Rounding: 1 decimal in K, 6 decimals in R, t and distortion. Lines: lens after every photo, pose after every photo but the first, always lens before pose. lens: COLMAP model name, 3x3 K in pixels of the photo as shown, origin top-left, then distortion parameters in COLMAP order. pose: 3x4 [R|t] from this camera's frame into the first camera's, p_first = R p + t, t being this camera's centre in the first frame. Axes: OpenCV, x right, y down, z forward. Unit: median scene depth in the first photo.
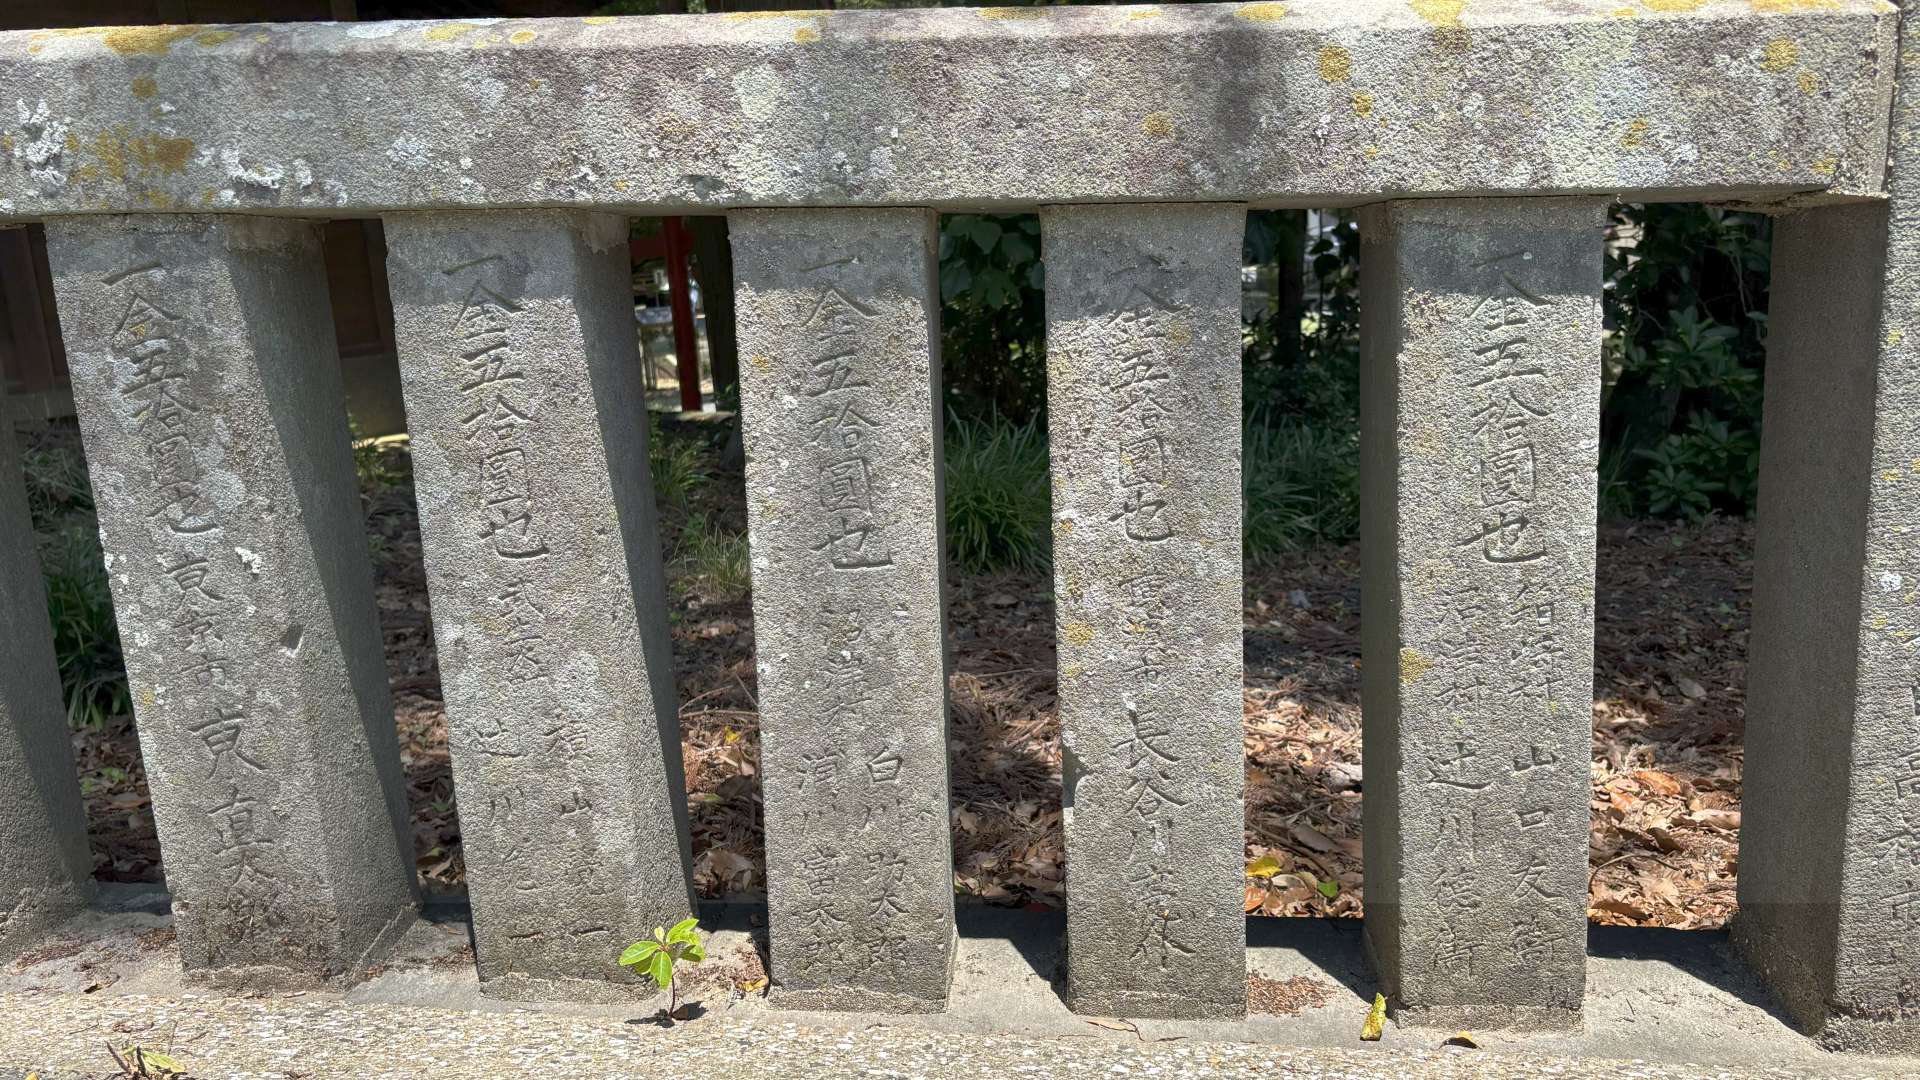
lens RADIAL K [[1456.2, 0, 958.3], [0, 1456.2, 522.4], [0, 0, 1]] dist [0.017493, -0.007499]
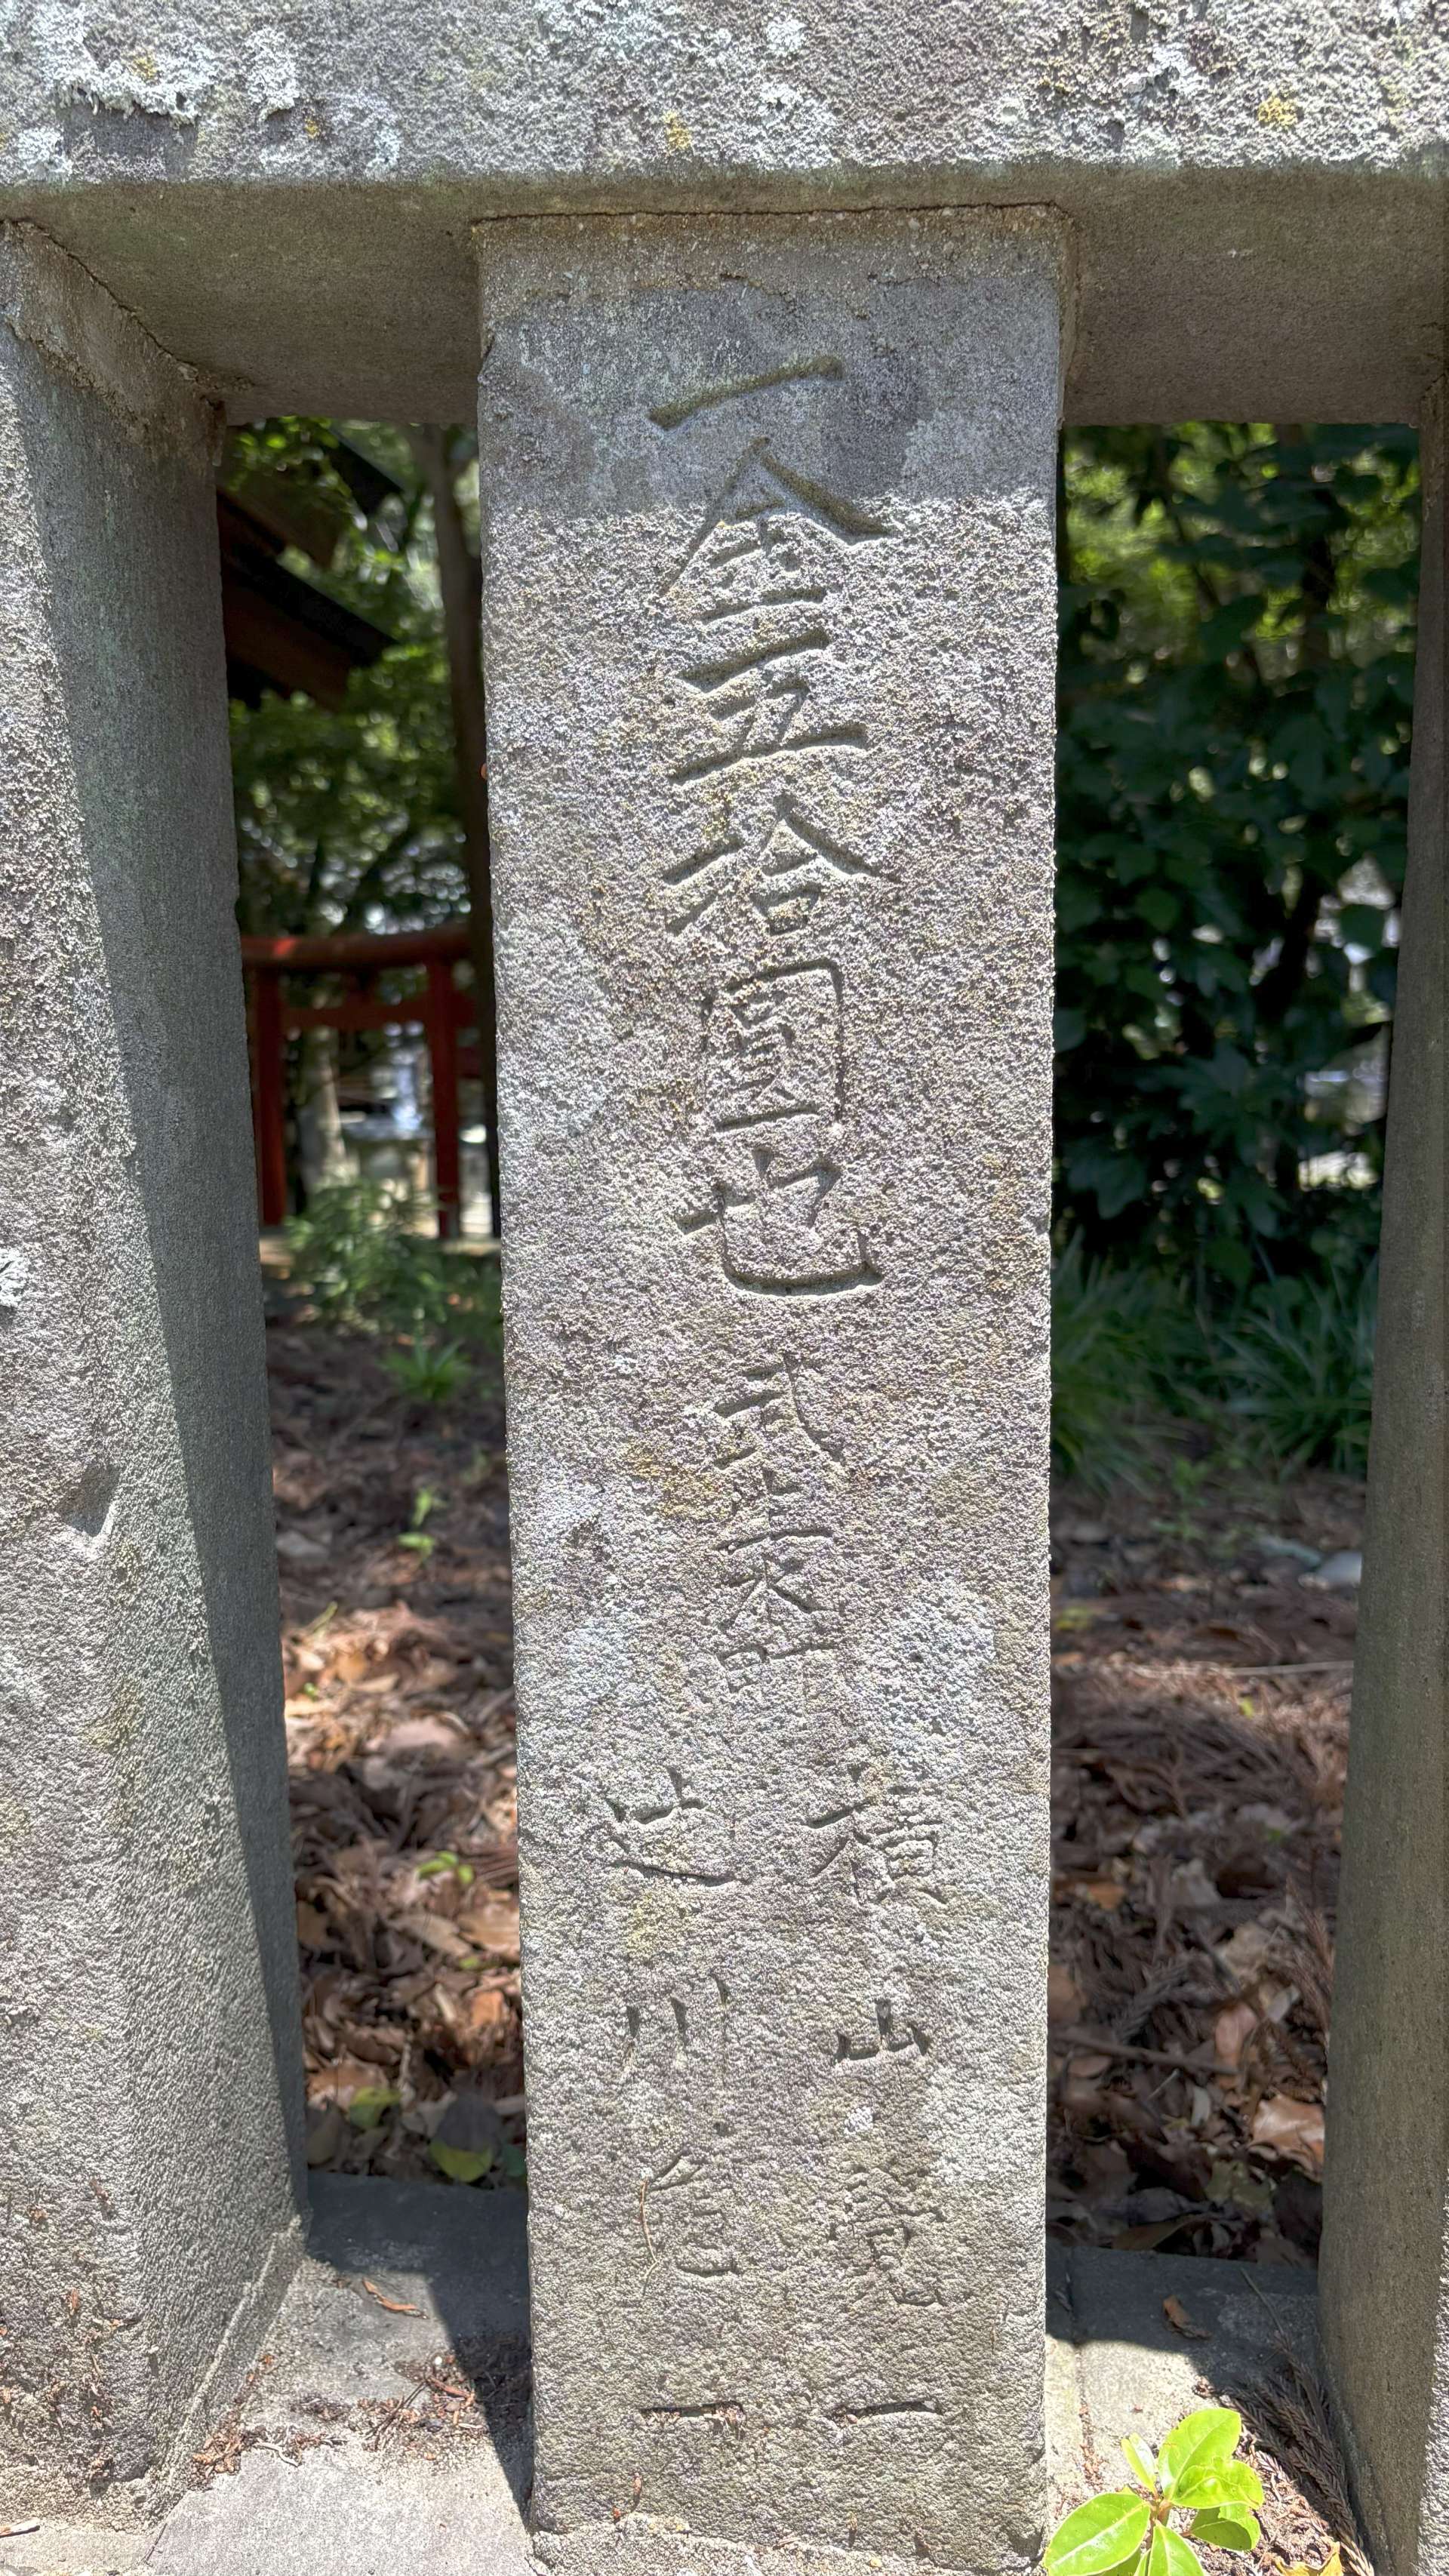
lens RADIAL K [[1953.7, 0, 706.3], [0, 1953.7, 1299.0], [0, 0, 1]] dist [0.017493, -0.007499]
pose [[0.998747, 0.046610, -0.018239, -0.313434], [-0.047785, 0.996370, -0.070452, 0.058711], [0.014889, 0.071236, 0.997348, 0.551581]]
